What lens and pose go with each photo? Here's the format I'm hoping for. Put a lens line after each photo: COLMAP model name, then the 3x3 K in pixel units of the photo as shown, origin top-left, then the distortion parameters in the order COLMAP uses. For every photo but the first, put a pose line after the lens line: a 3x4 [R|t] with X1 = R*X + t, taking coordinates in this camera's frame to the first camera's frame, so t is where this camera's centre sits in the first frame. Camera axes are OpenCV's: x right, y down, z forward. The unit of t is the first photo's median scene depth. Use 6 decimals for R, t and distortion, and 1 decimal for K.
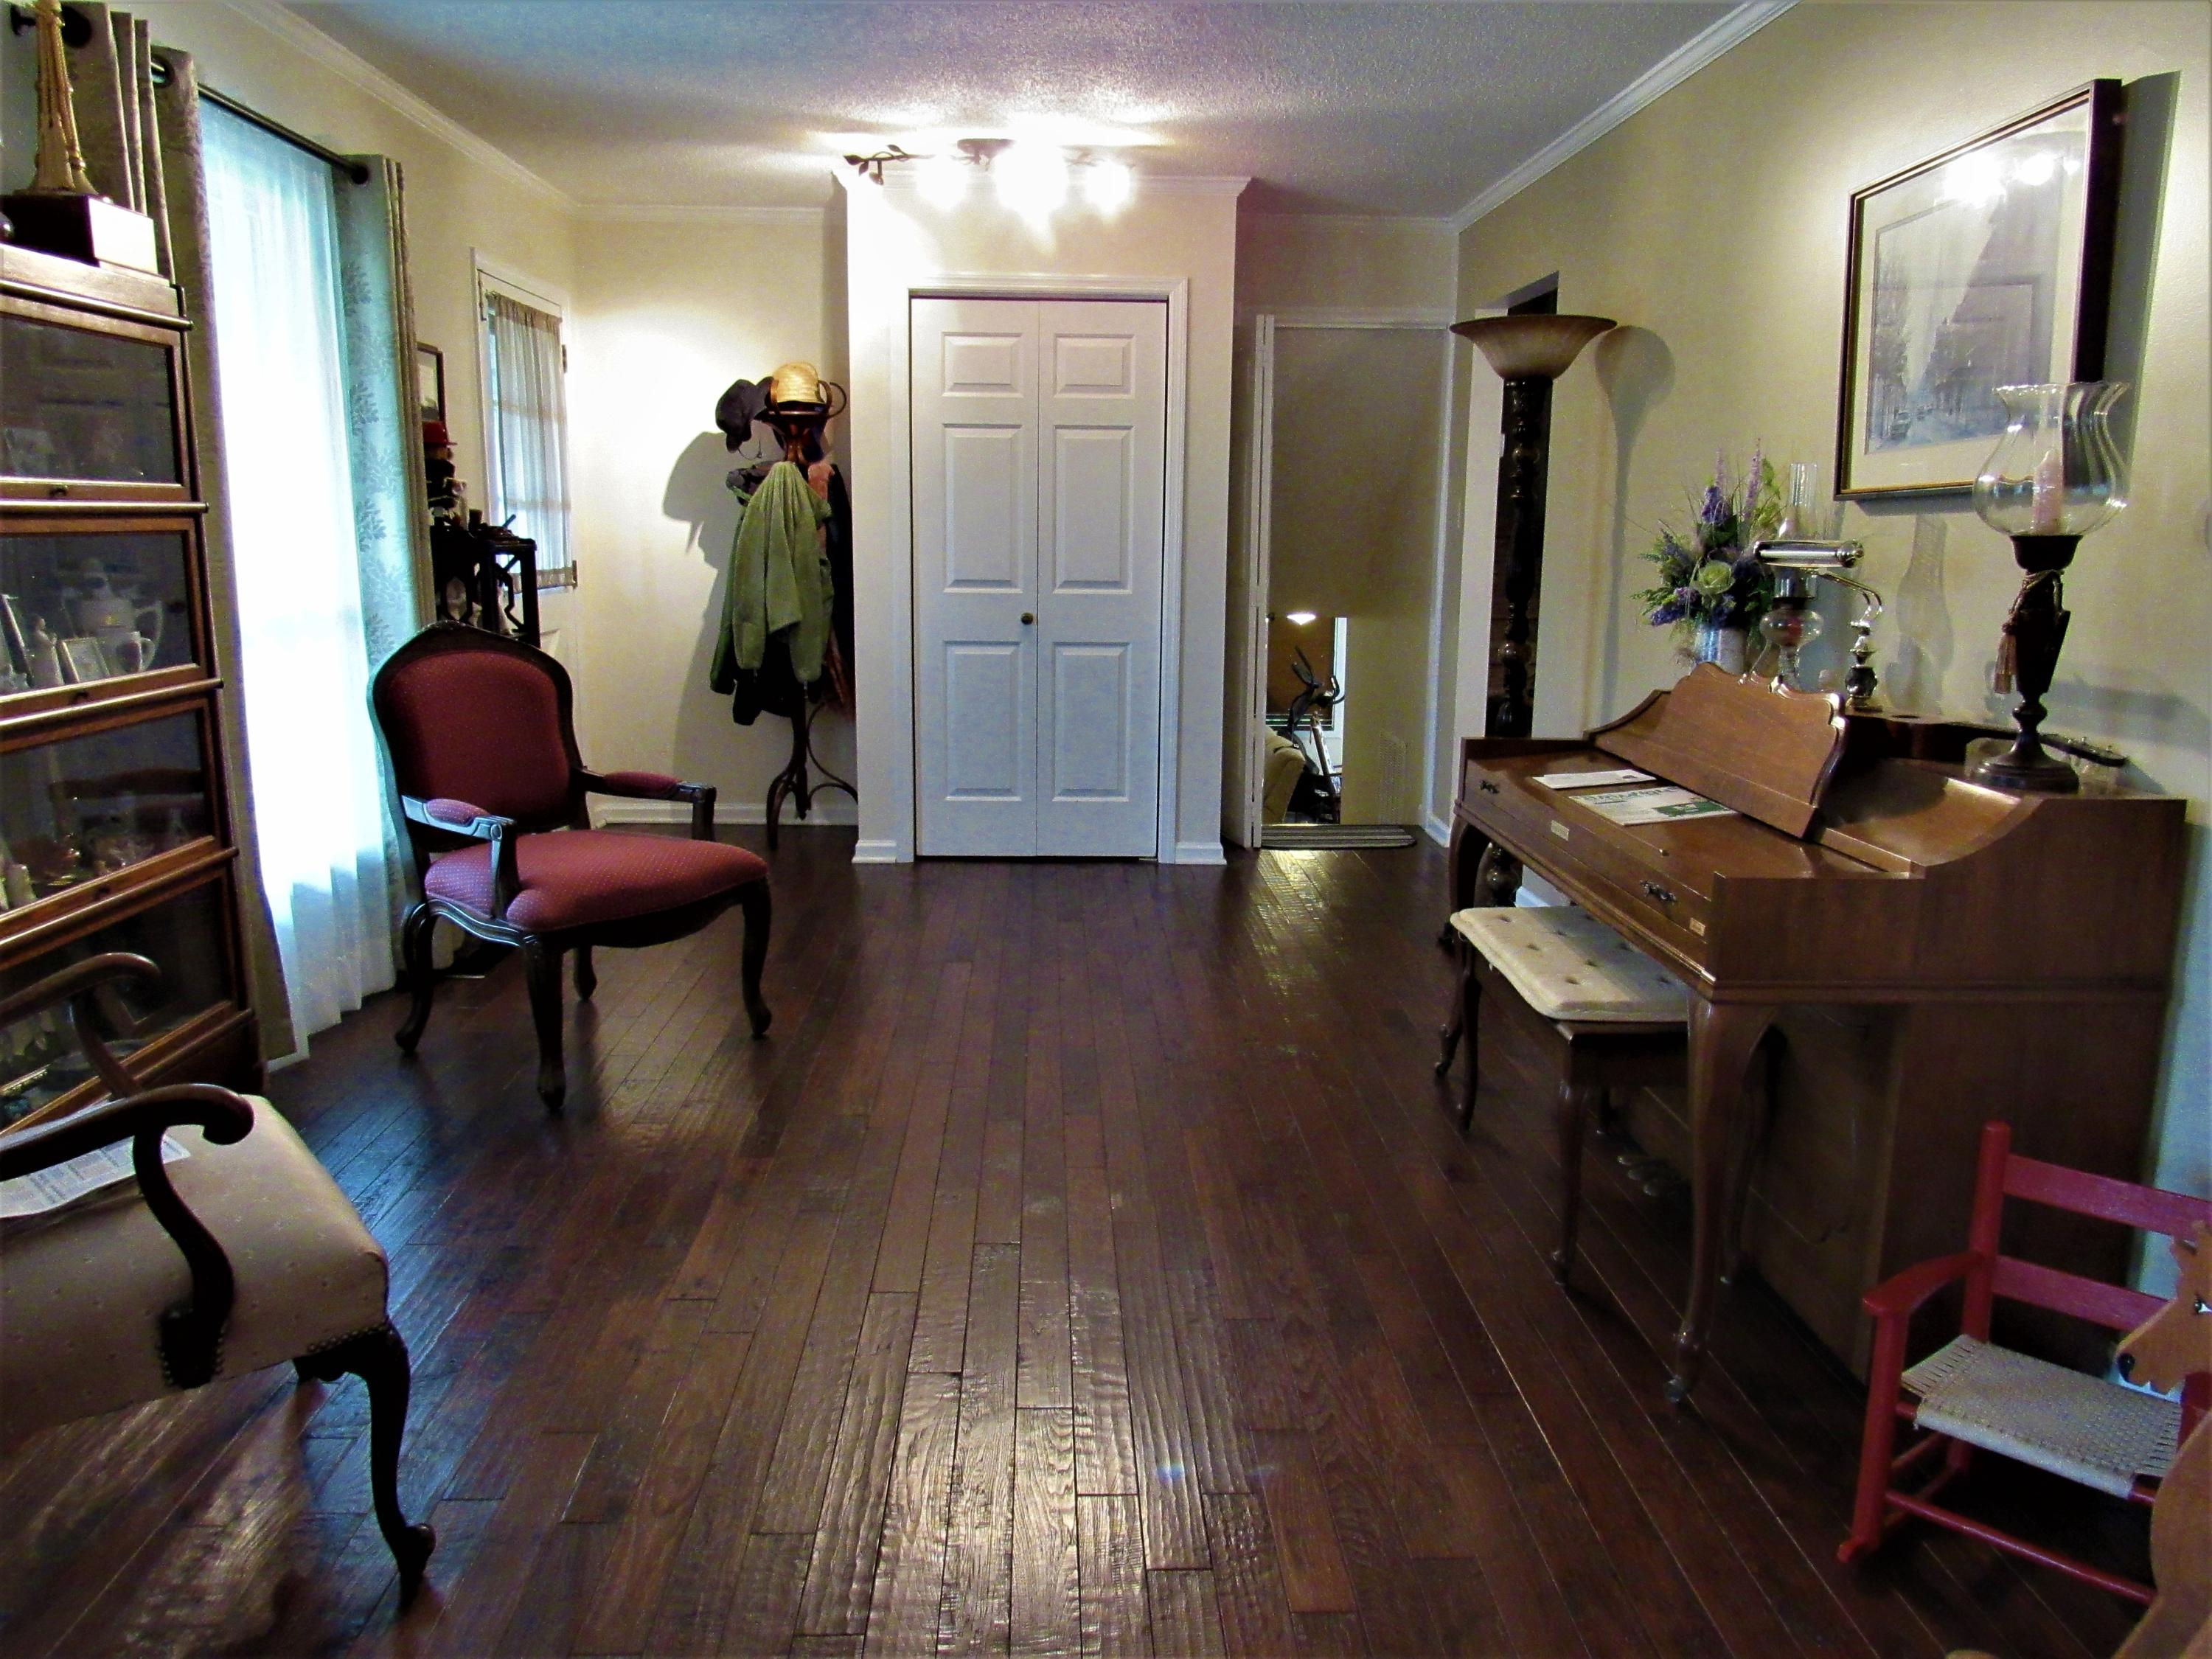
lens RADIAL K [[1567.0, 0, 1106.0], [0, 1567.0, 829.5], [0, 0, 1]] dist [-0.036315, 0.011273]
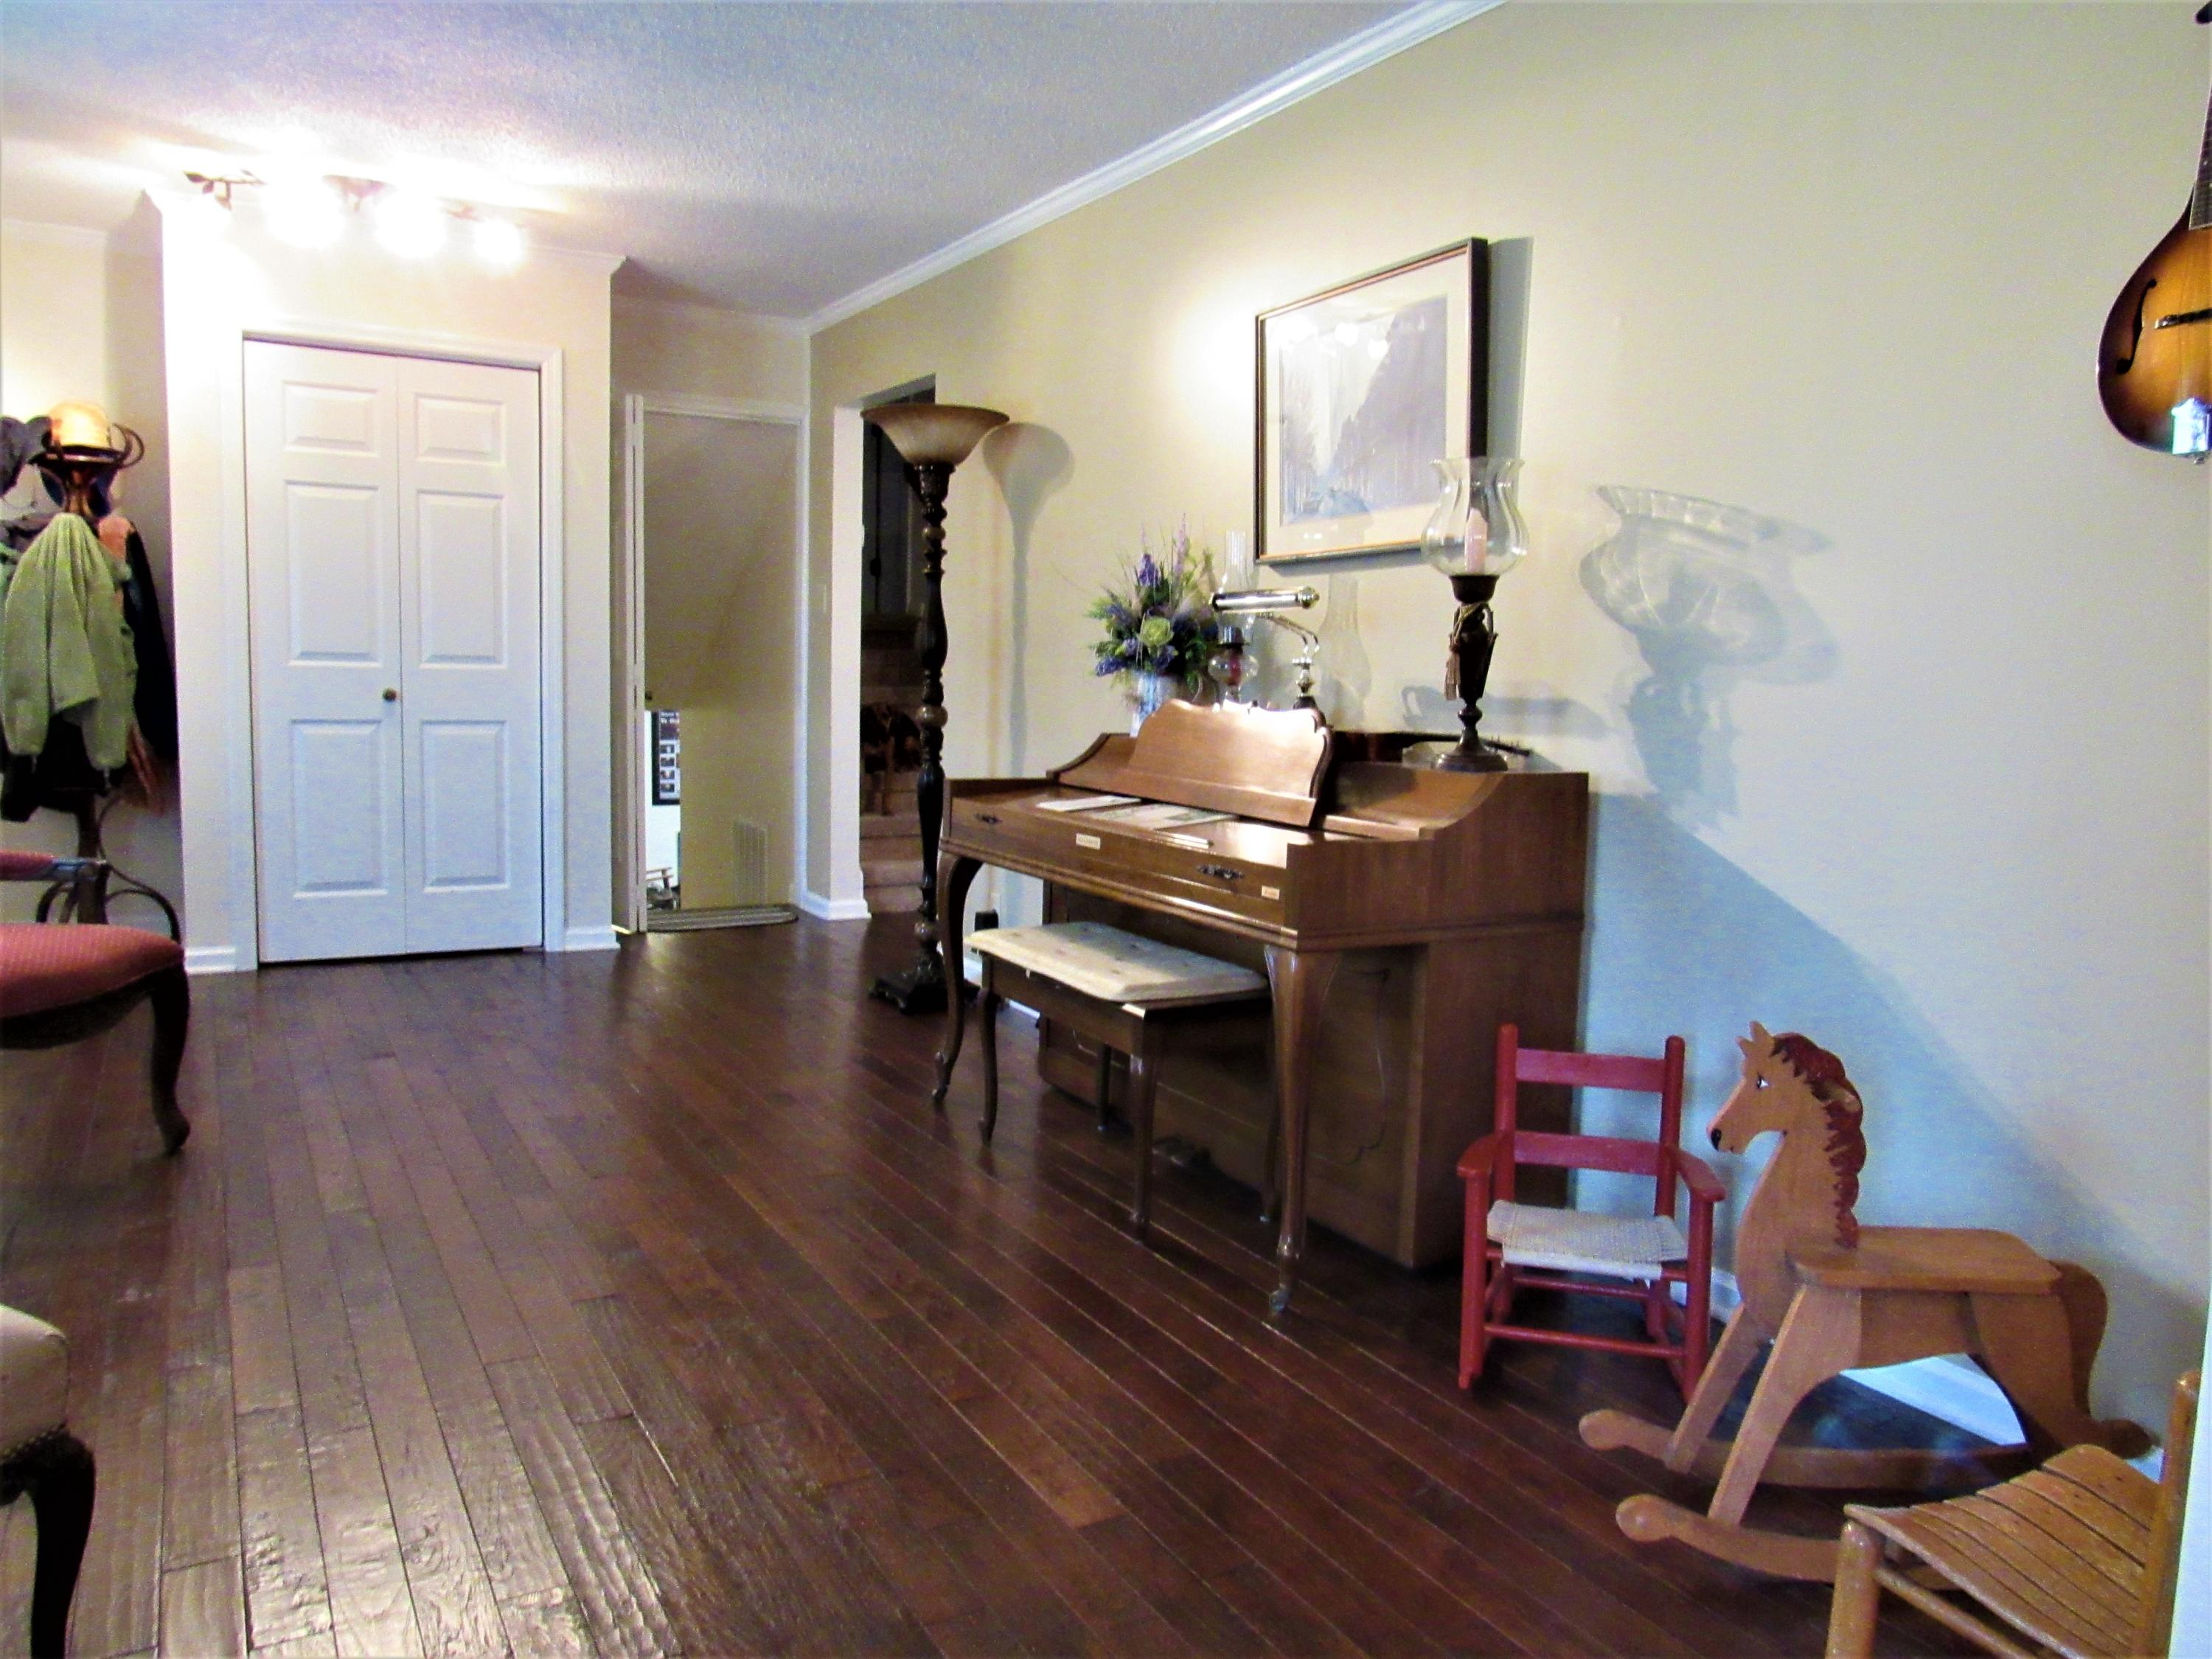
lens RADIAL K [[1567.0, 0, 1106.0], [0, 1567.0, 829.5], [0, 0, 1]] dist [-0.036315, 0.011273]
pose [[0.882773, -0.034940, 0.468499, -0.181693], [0.071904, 0.995530, -0.061240, 0.050490], [-0.464265, 0.087748, 0.881339, 0.008228]]
